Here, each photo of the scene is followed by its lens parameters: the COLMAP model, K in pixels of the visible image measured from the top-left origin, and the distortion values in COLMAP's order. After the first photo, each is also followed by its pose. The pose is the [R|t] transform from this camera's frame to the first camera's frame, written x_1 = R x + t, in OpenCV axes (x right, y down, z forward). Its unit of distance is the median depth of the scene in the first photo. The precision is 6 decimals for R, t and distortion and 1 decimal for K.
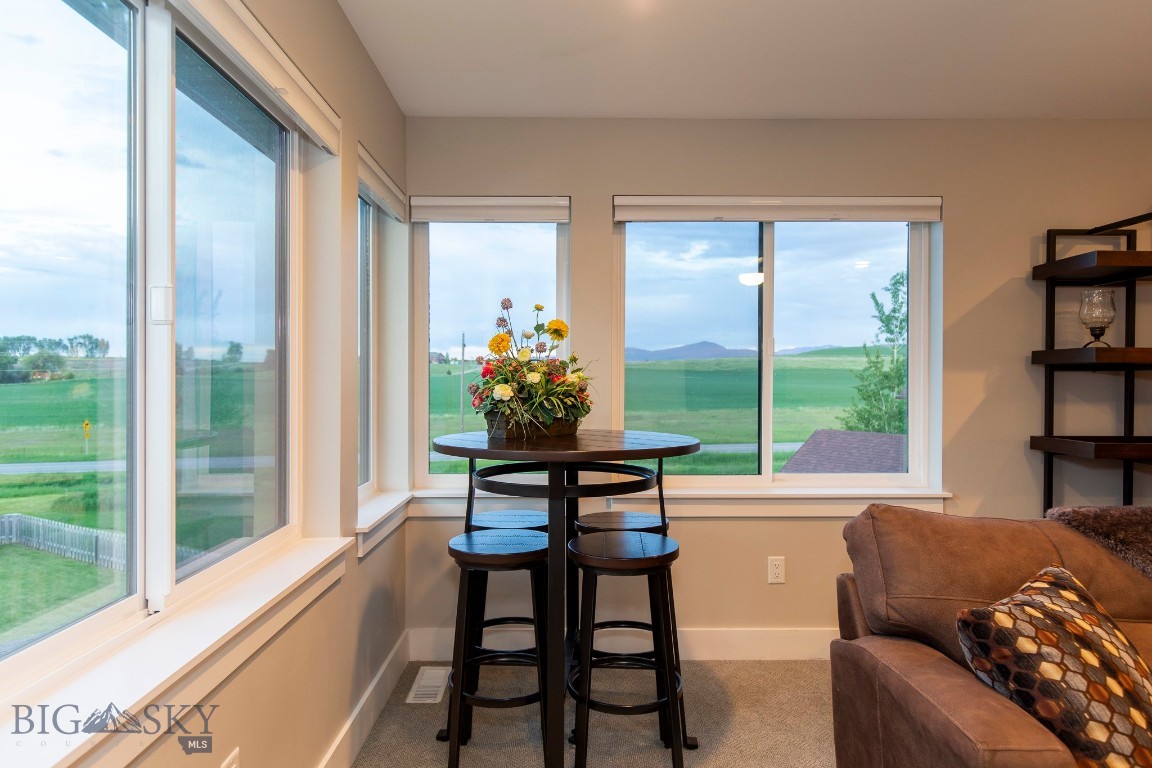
lens RADIAL K [[687.5, 0, 574.7], [0, 687.5, 388.3], [0, 0, 1]] dist [0.010264, -0.002127]
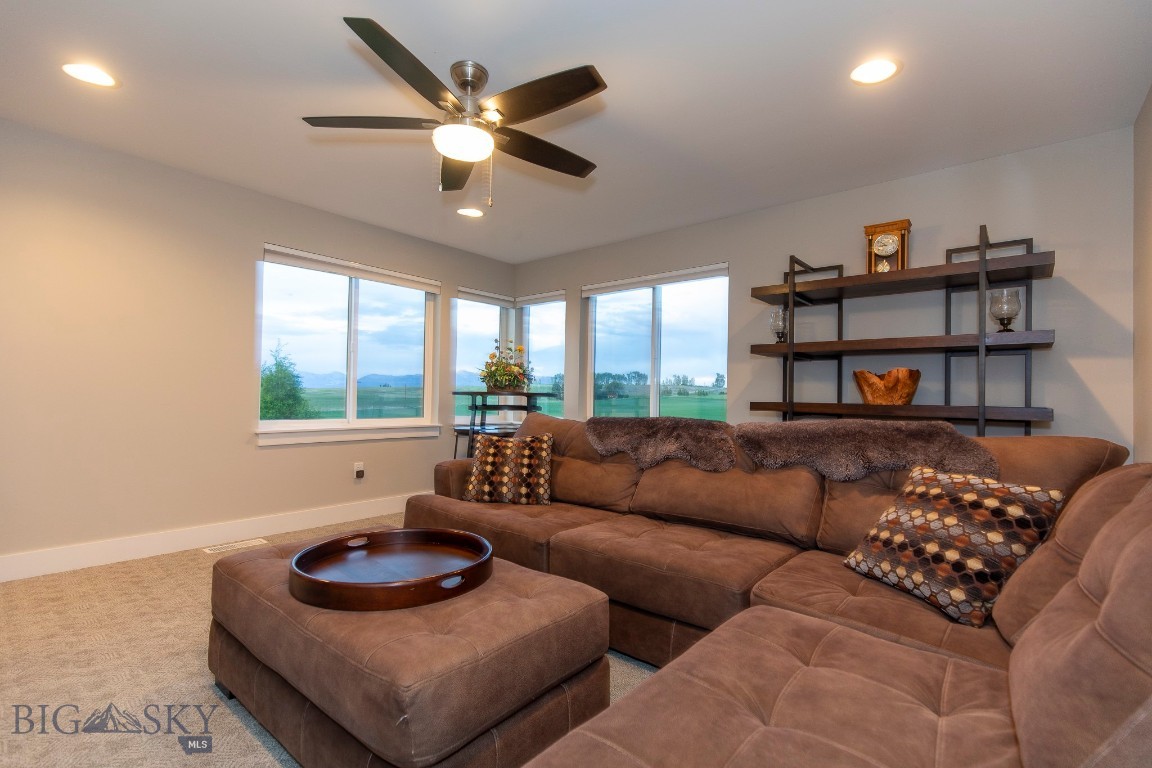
lens RADIAL K [[523.1, 0, 581.5], [0, 523.1, 392.4], [0, 0, 1]] dist [0.023777, -0.006696]
pose [[0.749785, -0.000394, -0.661682, 1.357744], [-0.018148, 0.999611, -0.021159, 0.094051], [0.661433, 0.027873, 0.749486, -0.240553]]
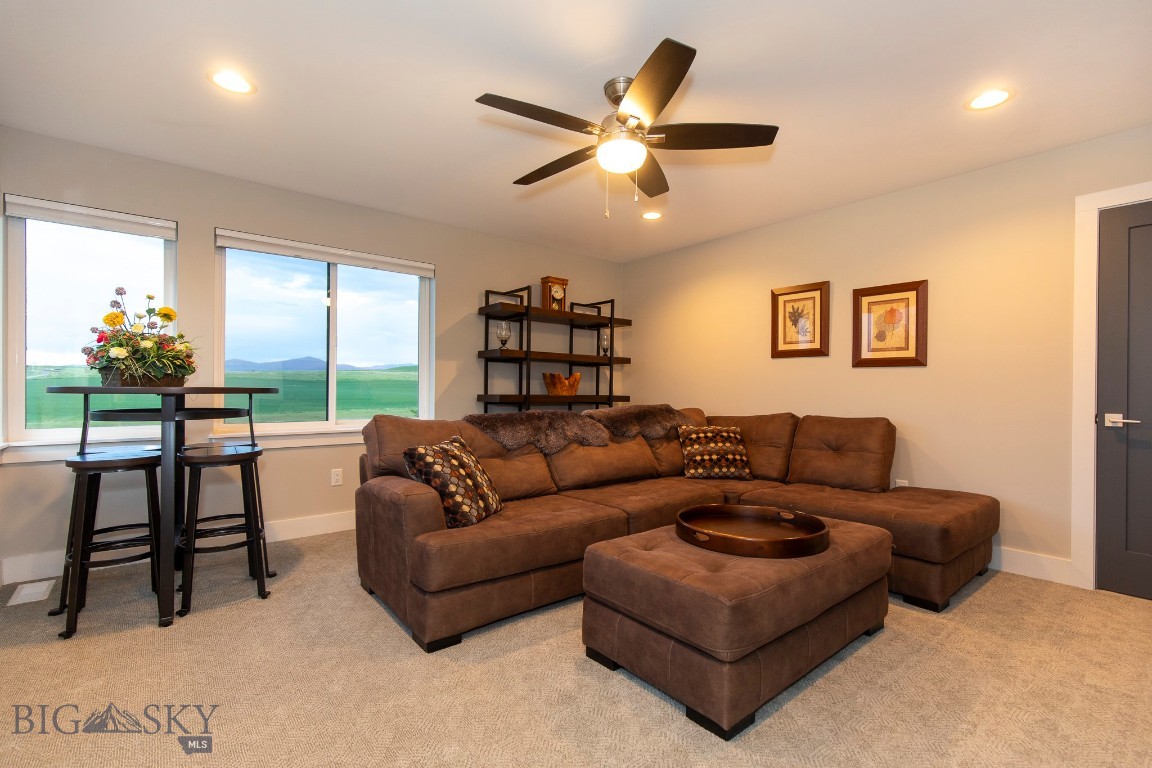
lens RADIAL K [[523.1, 0, 570.5], [0, 523.1, 394.3], [0, 0, 1]] dist [0.023777, -0.006696]
pose [[0.799441, 0.002814, 0.600738, -0.015323], [0.002941, 0.999959, -0.008598, 0.096059], [-0.600738, 0.008640, 0.799400, -0.393499]]
